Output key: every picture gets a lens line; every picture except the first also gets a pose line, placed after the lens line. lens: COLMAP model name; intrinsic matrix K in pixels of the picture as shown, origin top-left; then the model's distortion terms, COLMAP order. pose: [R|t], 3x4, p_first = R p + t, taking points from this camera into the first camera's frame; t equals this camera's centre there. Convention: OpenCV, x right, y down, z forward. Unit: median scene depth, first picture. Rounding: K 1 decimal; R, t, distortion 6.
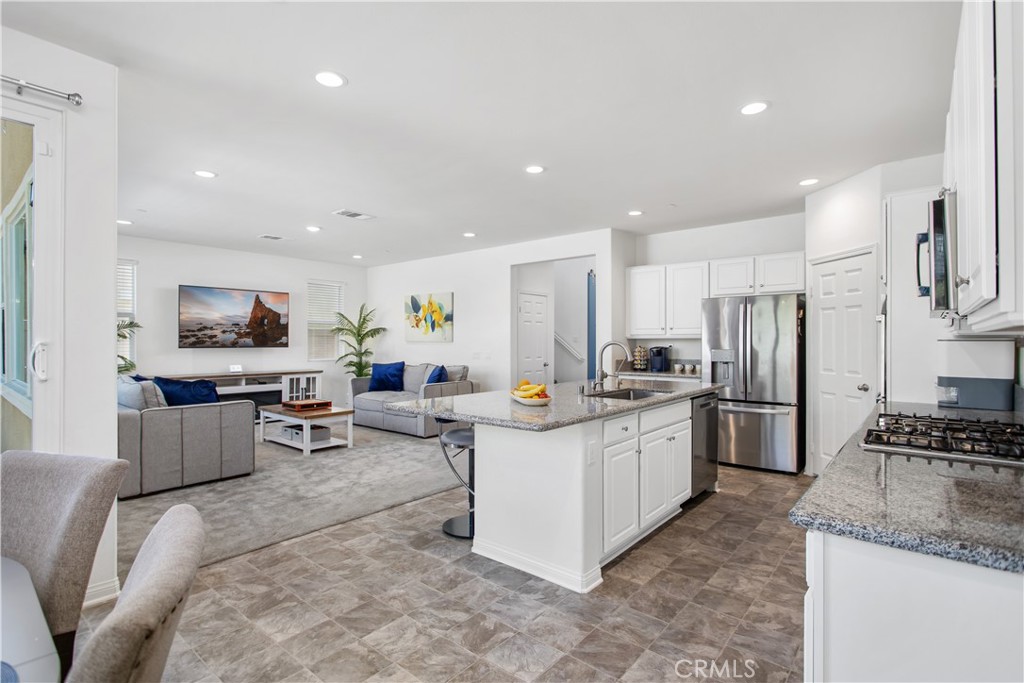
lens RADIAL K [[498.5, 0, 512.0], [0, 498.5, 341.5], [0, 0, 1]] dist [-0.004751, -0.000526]
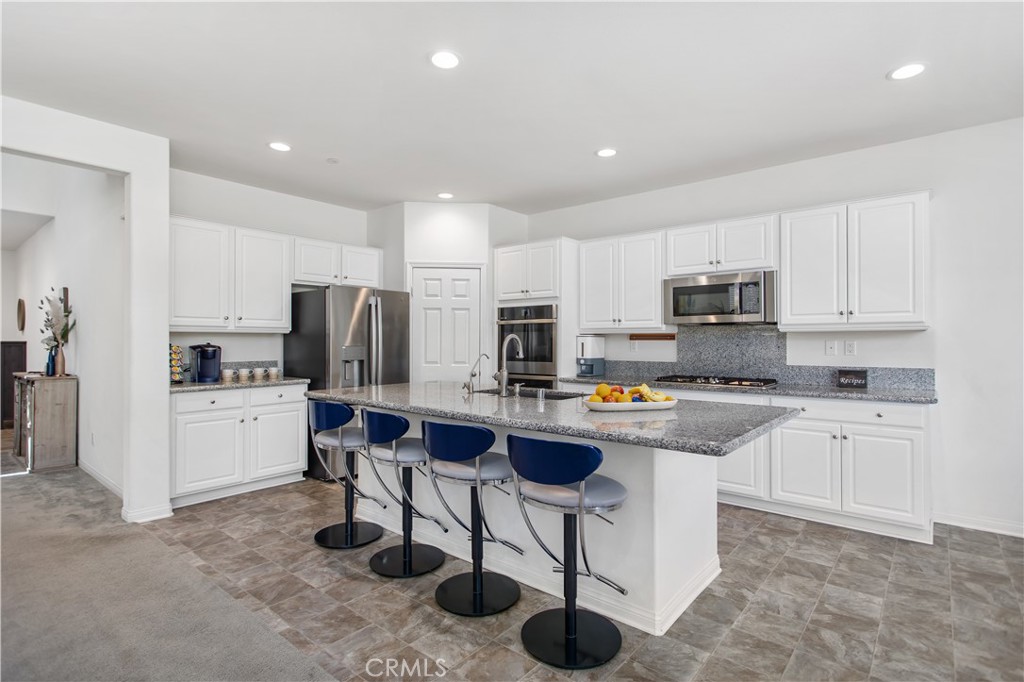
lens RADIAL K [[498.5, 0, 512.0], [0, 498.5, 341.0], [0, 0, 1]] dist [-0.004751, -0.000526]
pose [[0.004563, -0.001300, 0.999989, -0.541632], [0.001127, 0.999999, 0.001295, 0.007096], [-0.999989, 0.001121, 0.004564, 0.853283]]
